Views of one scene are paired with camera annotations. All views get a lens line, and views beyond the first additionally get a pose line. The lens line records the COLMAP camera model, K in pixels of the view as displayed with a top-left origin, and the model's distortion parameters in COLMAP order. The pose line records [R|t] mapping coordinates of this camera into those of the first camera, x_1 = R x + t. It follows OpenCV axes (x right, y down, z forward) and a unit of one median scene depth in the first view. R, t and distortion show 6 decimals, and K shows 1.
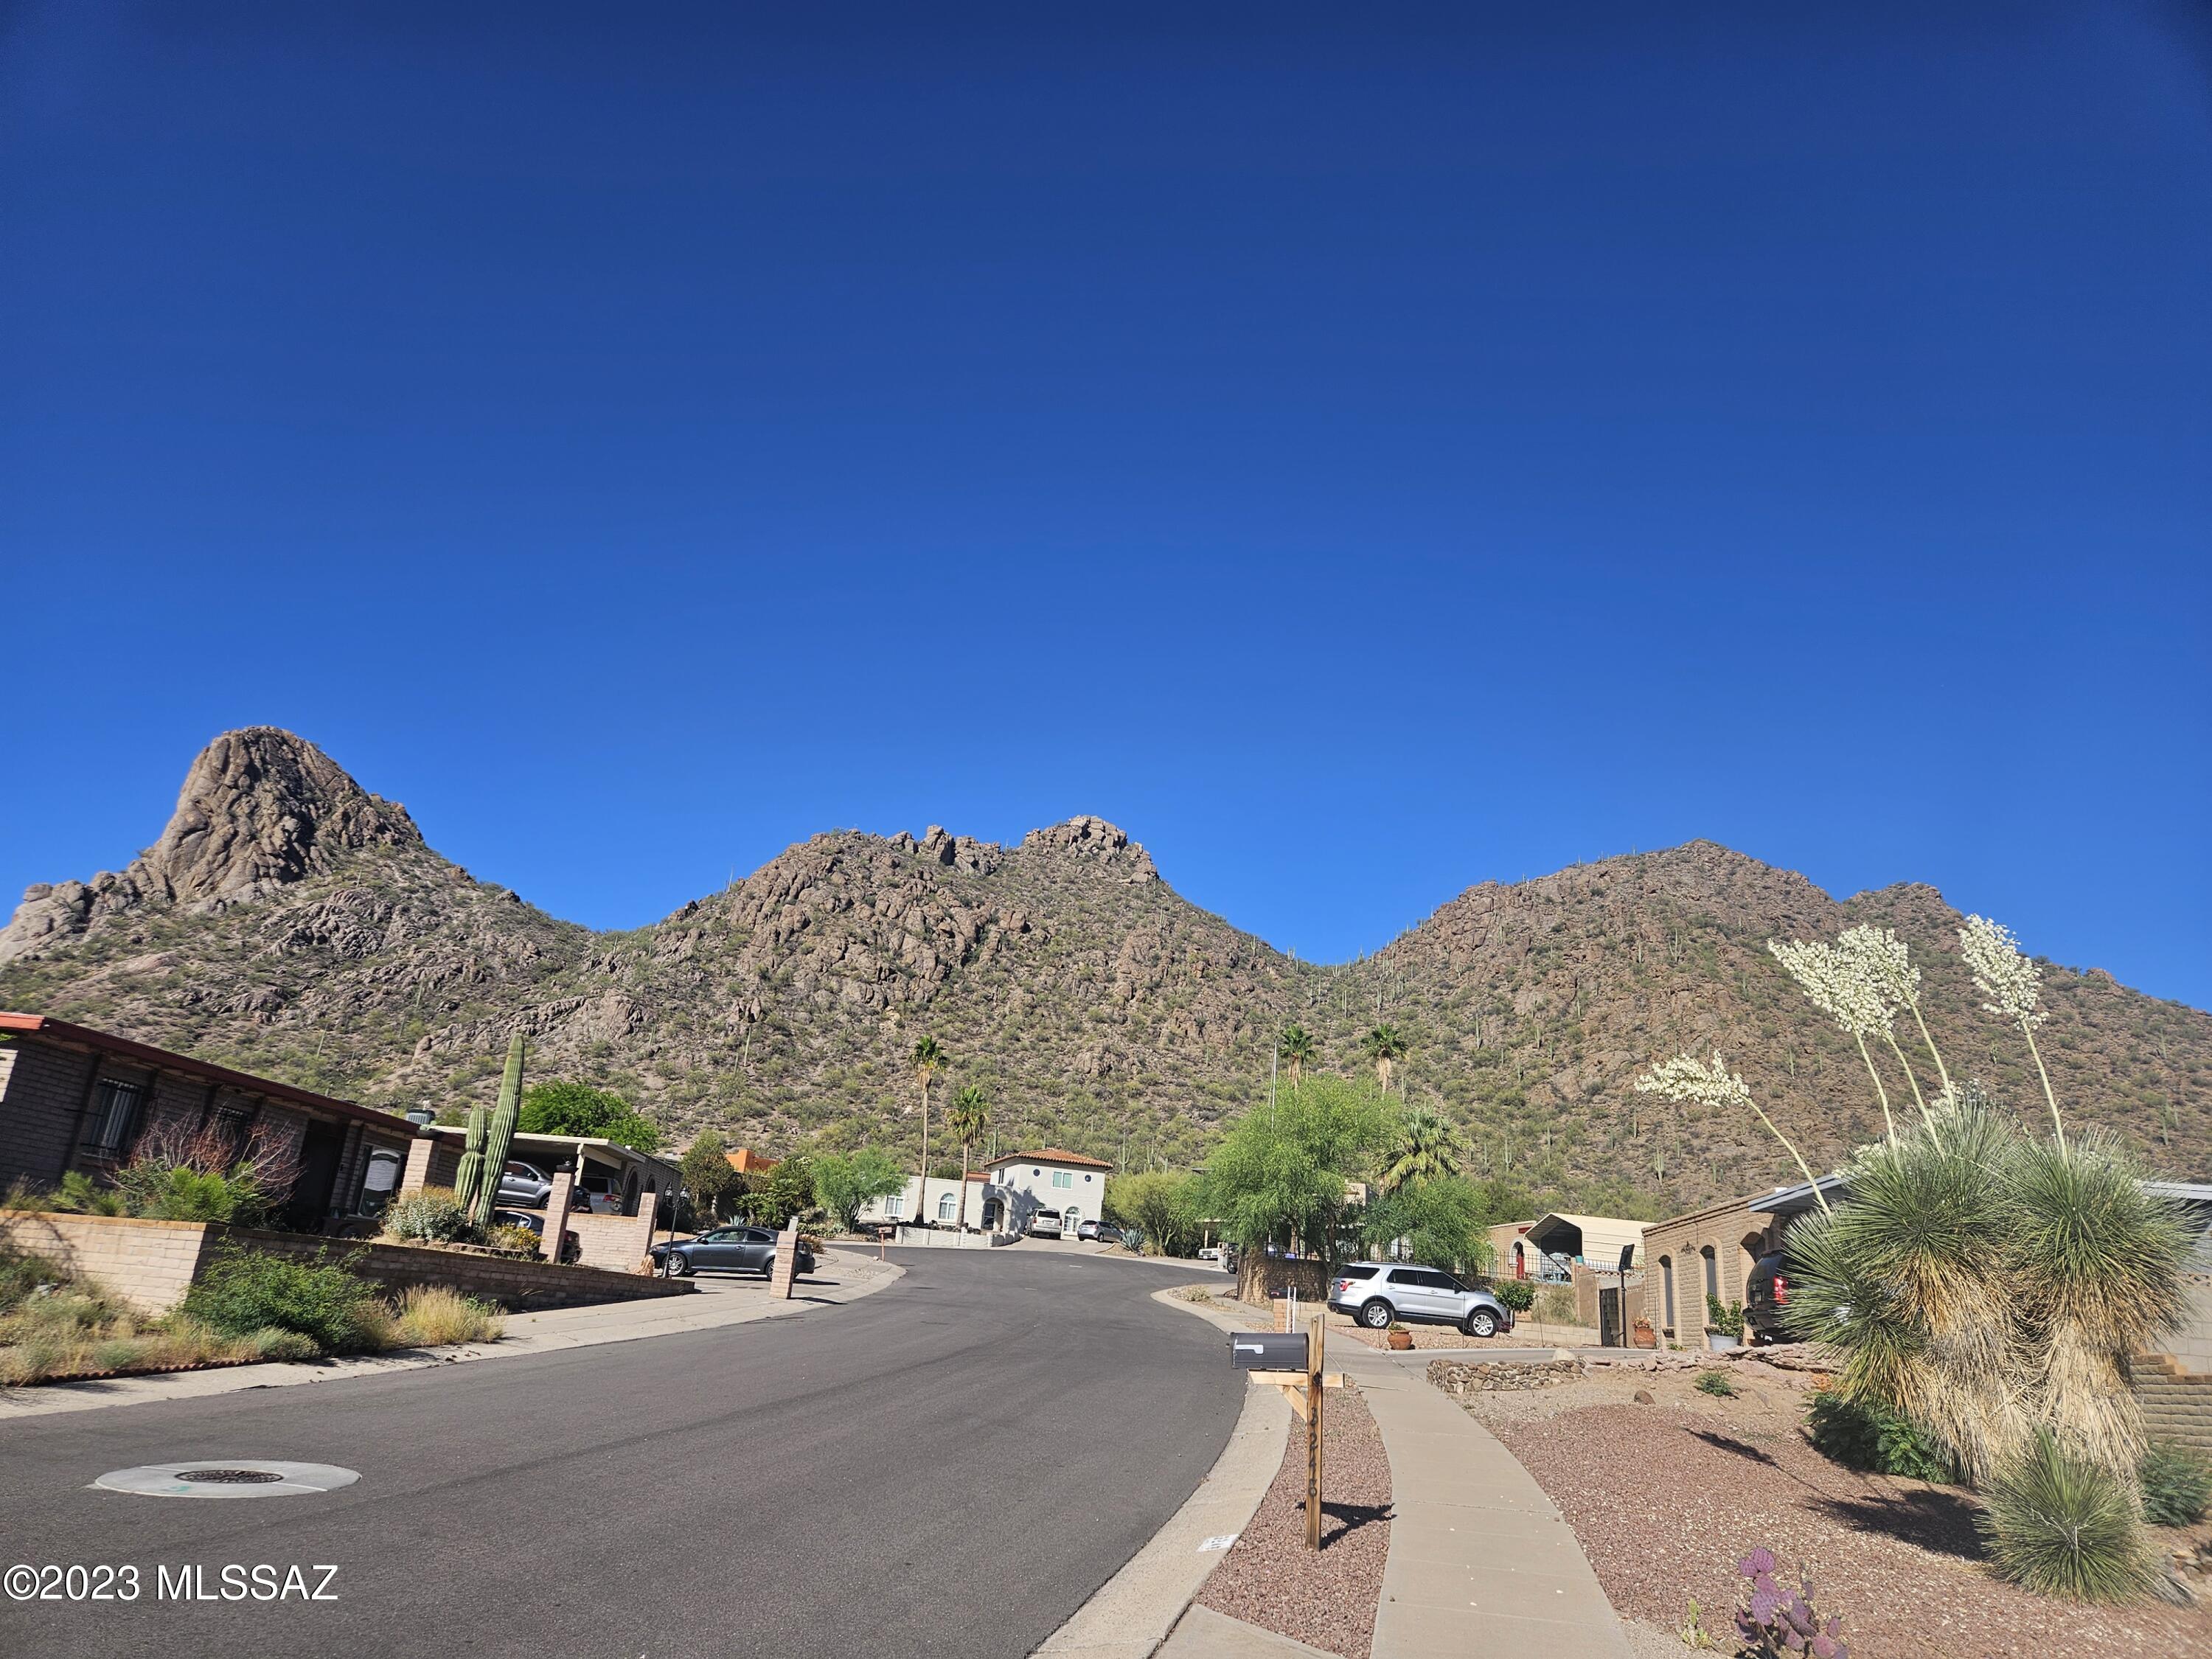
lens RADIAL K [[1482.0, 0, 1083.6], [0, 1482.0, 847.7], [0, 0, 1]] dist [0.068413, -0.052164]
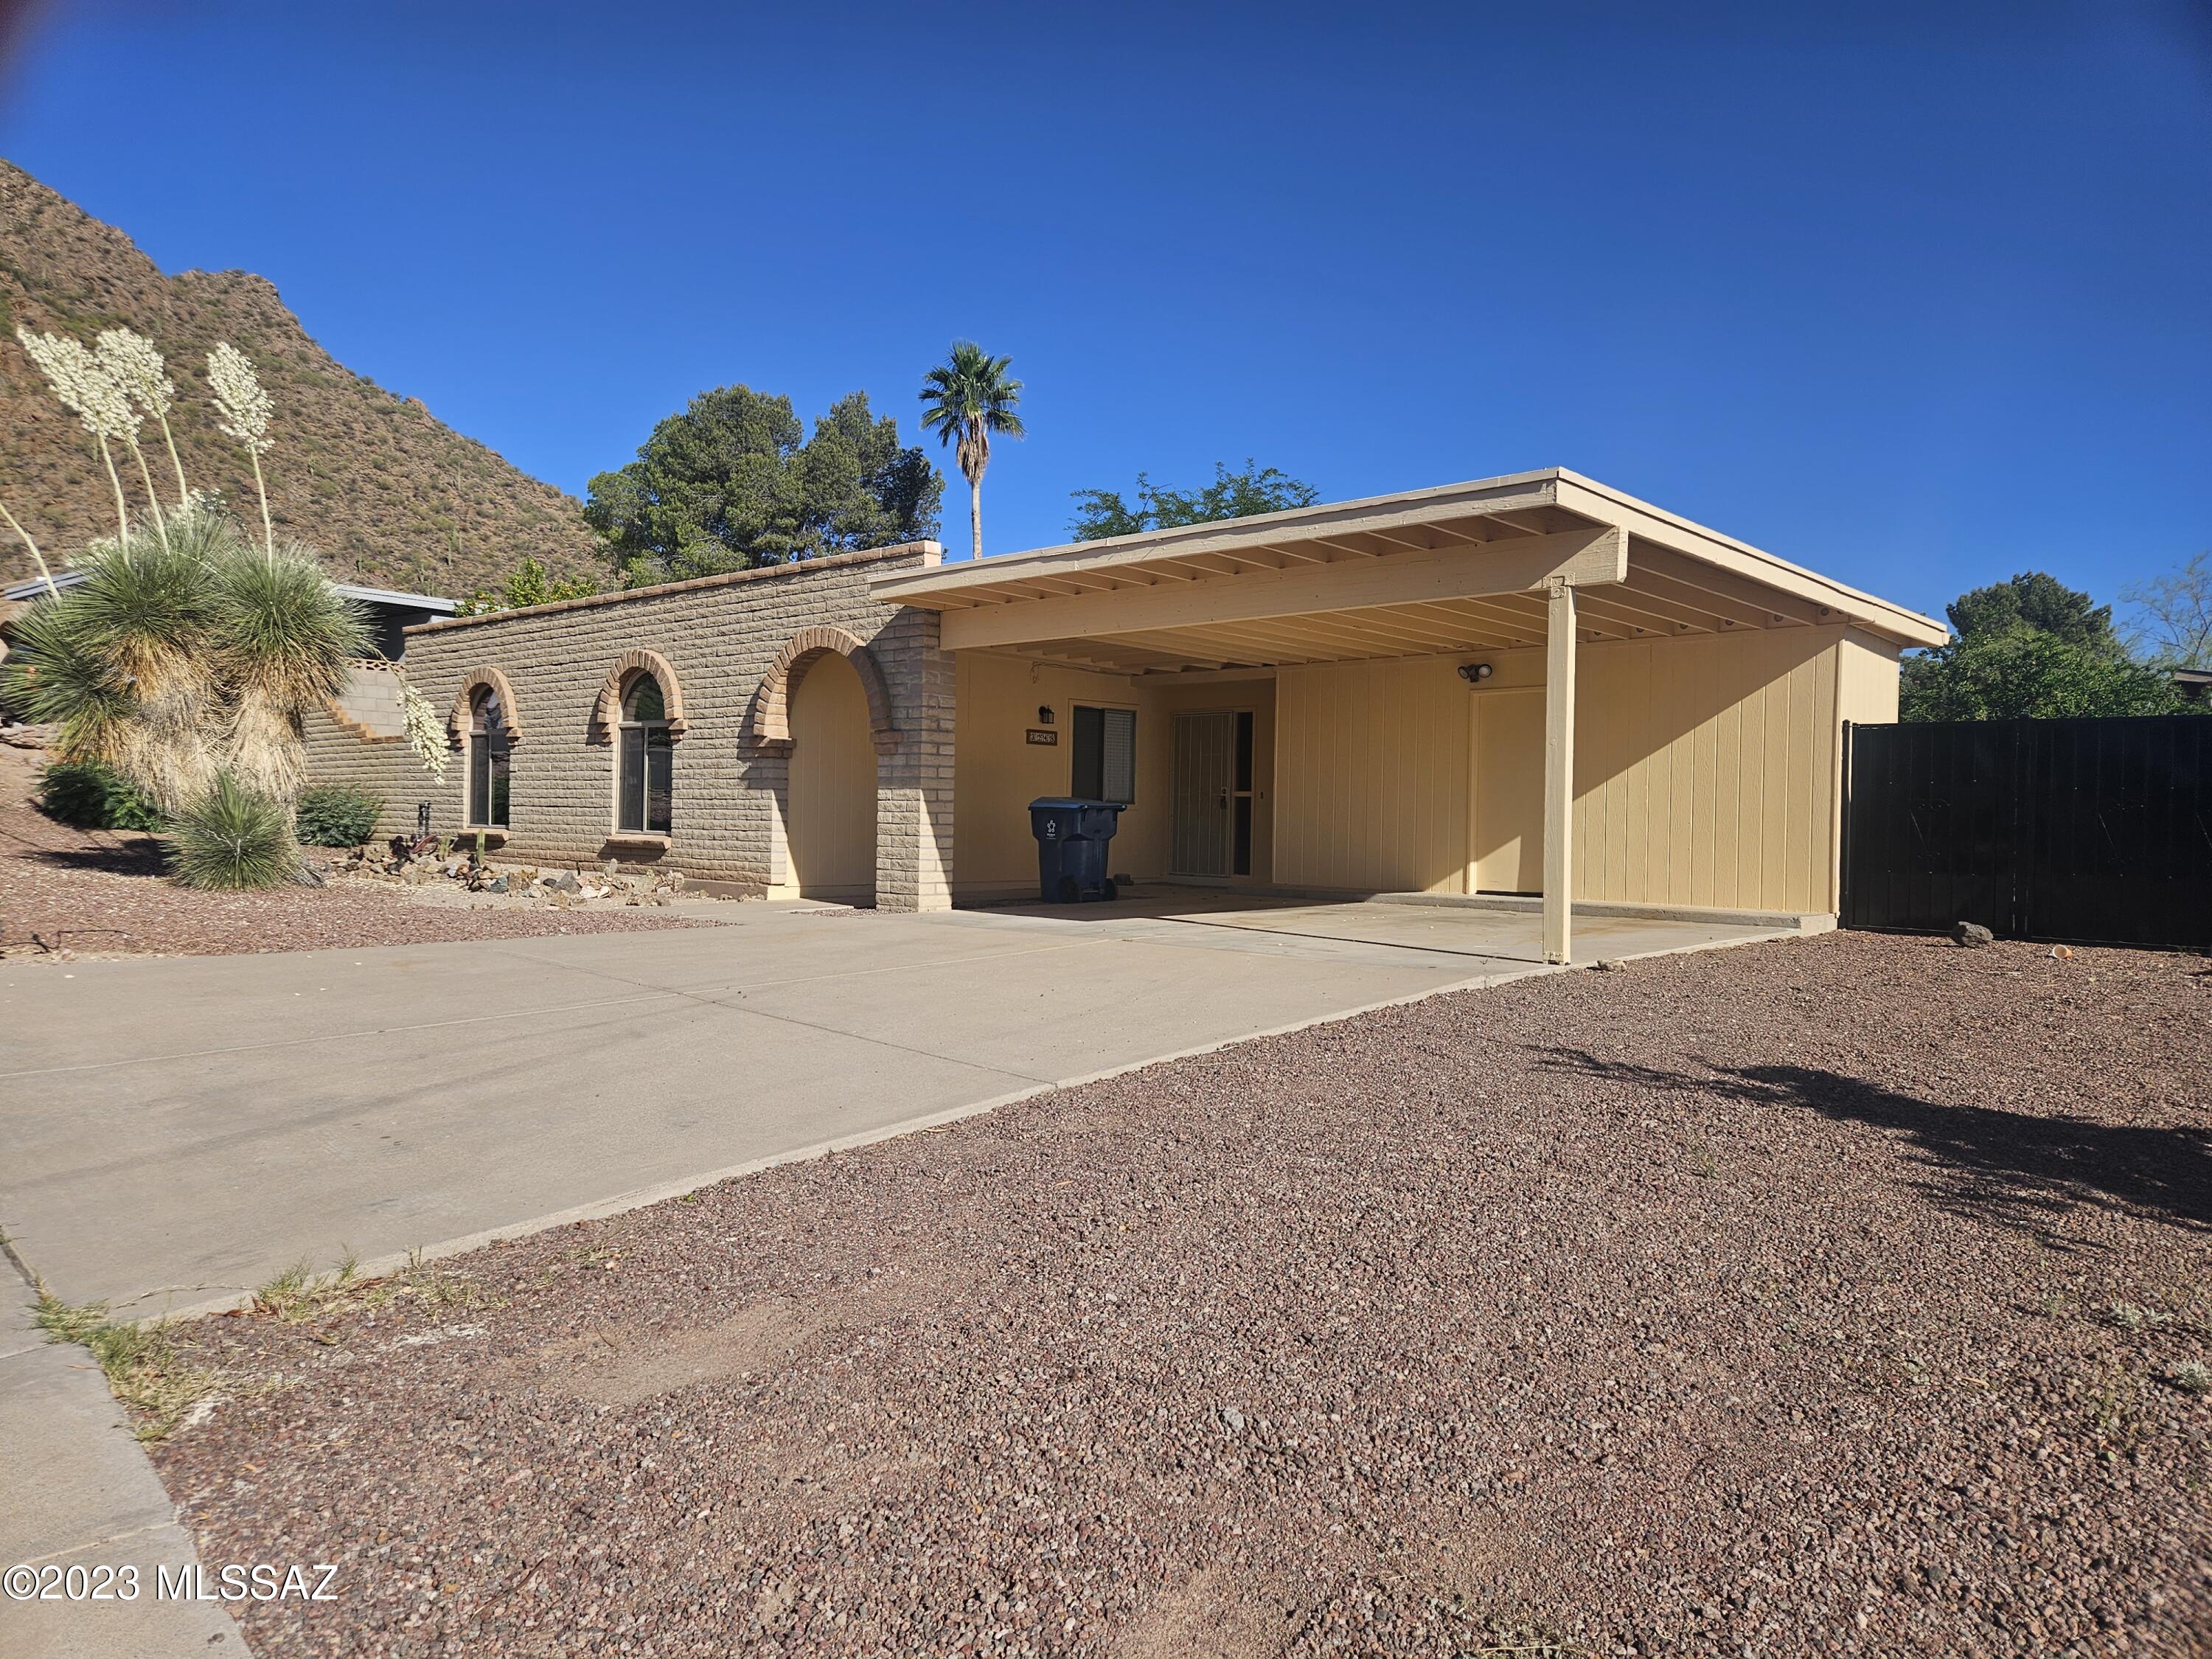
lens RADIAL K [[1482.0, 0, 1106.4], [0, 1482.0, 834.9], [0, 0, 1]] dist [0.068413, -0.052164]
pose [[0.523810, -0.080292, 0.848043, -0.047953], [-0.241414, 0.940738, 0.238182, -0.039068], [-0.816910, -0.329492, 0.473385, -0.194076]]
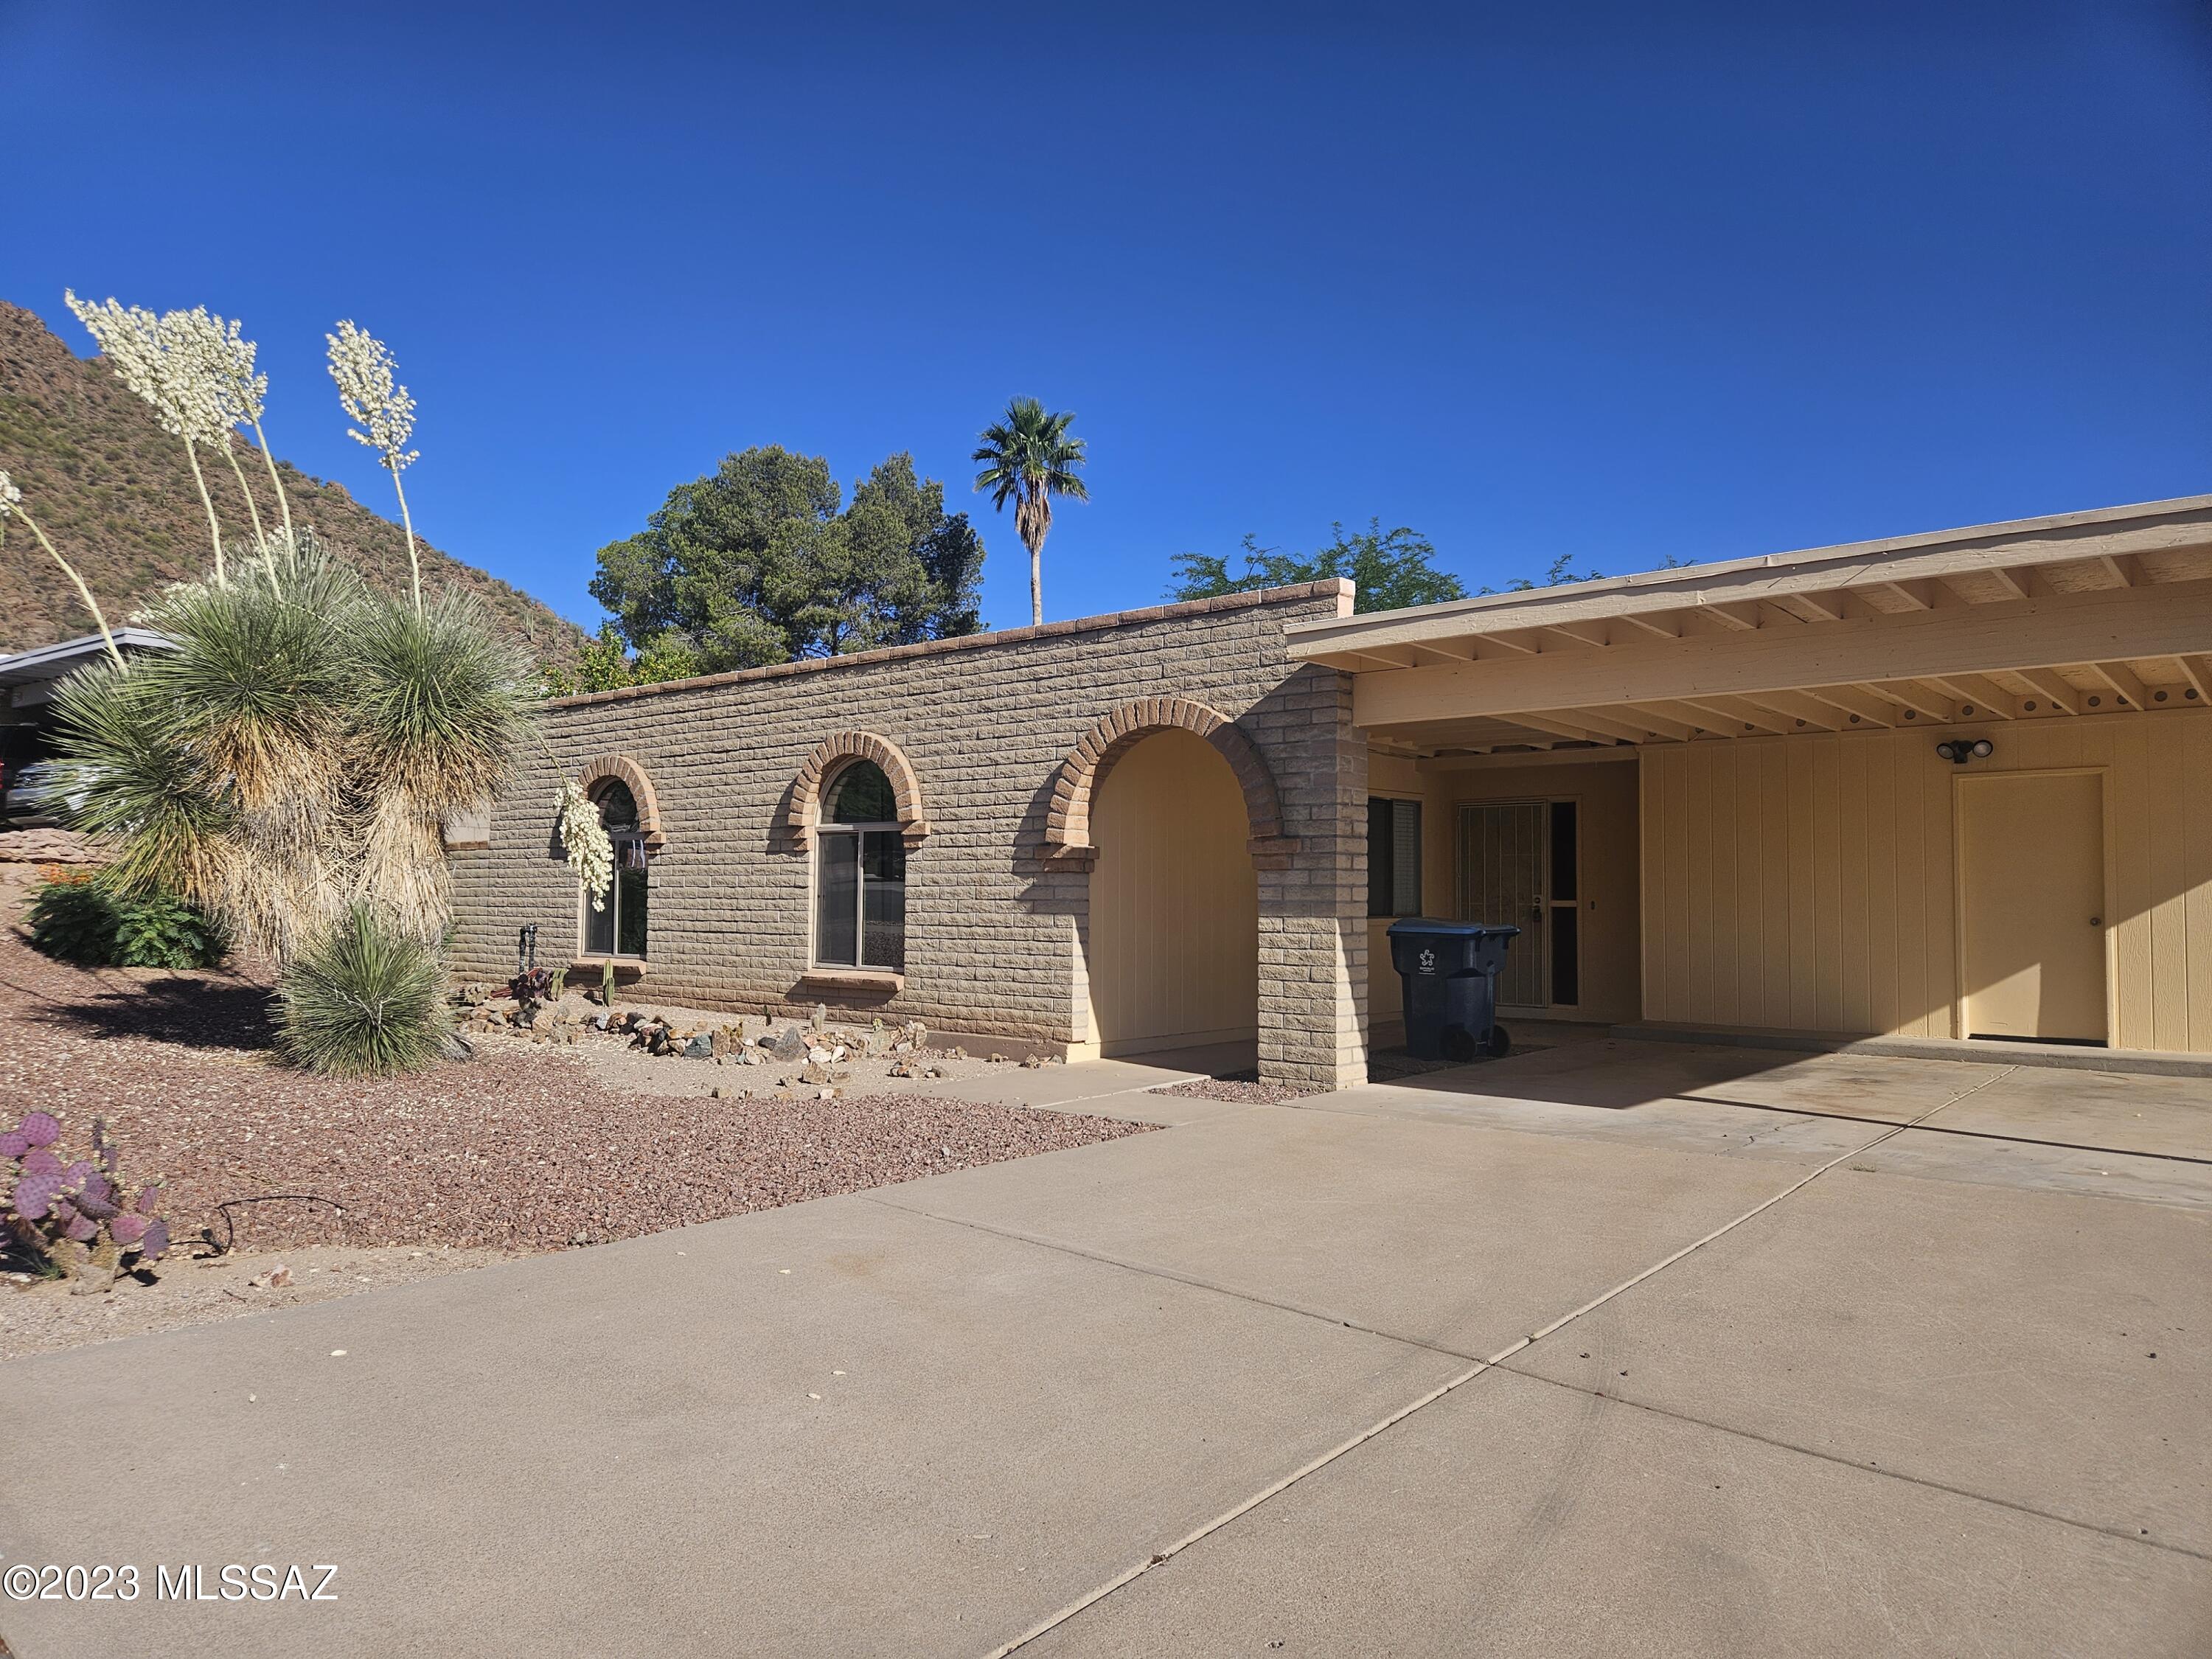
lens RADIAL K [[1482.0, 0, 1100.6], [0, 1482.0, 849.6], [0, 0, 1]] dist [0.068413, -0.052164]
pose [[0.484804, -0.047698, 0.873321, 0.060925], [-0.239666, 0.953047, 0.185098, 0.072331], [-0.841145, -0.299042, 0.450610, 0.209588]]
